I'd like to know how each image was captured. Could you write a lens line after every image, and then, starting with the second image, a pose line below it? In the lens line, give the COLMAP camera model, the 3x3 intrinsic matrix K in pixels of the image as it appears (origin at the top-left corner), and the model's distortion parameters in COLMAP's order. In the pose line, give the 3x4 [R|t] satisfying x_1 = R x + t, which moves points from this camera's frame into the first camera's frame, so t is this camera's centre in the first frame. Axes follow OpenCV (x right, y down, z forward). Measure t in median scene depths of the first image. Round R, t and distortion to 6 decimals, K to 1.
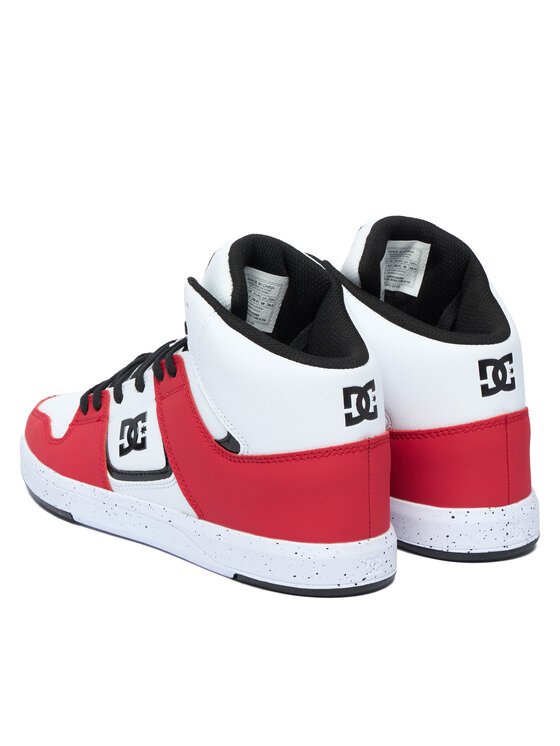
lens RADIAL K [[1465.8, 0, 280.8], [0, 1465.8, 372.3], [0, 0, 1]] dist [-0.457186, 0.000000]
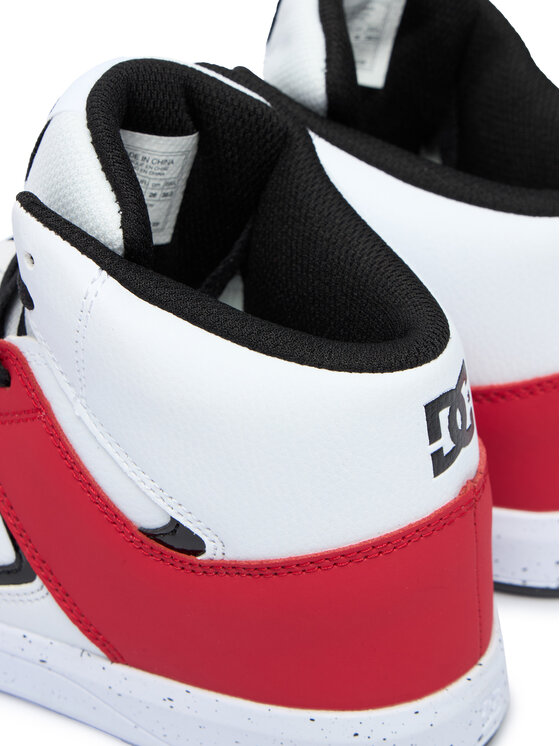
lens RADIAL K [[1861.3, 0, 280.3], [0, 1861.3, 372.6], [0, 0, 1]] dist [-0.262313, 0.000000]
pose [[0.965569, -0.186804, 0.181054, -0.098255], [0.145497, 0.964722, 0.219415, -0.125079], [-0.215654, -0.185517, 0.958685, 0.419437]]
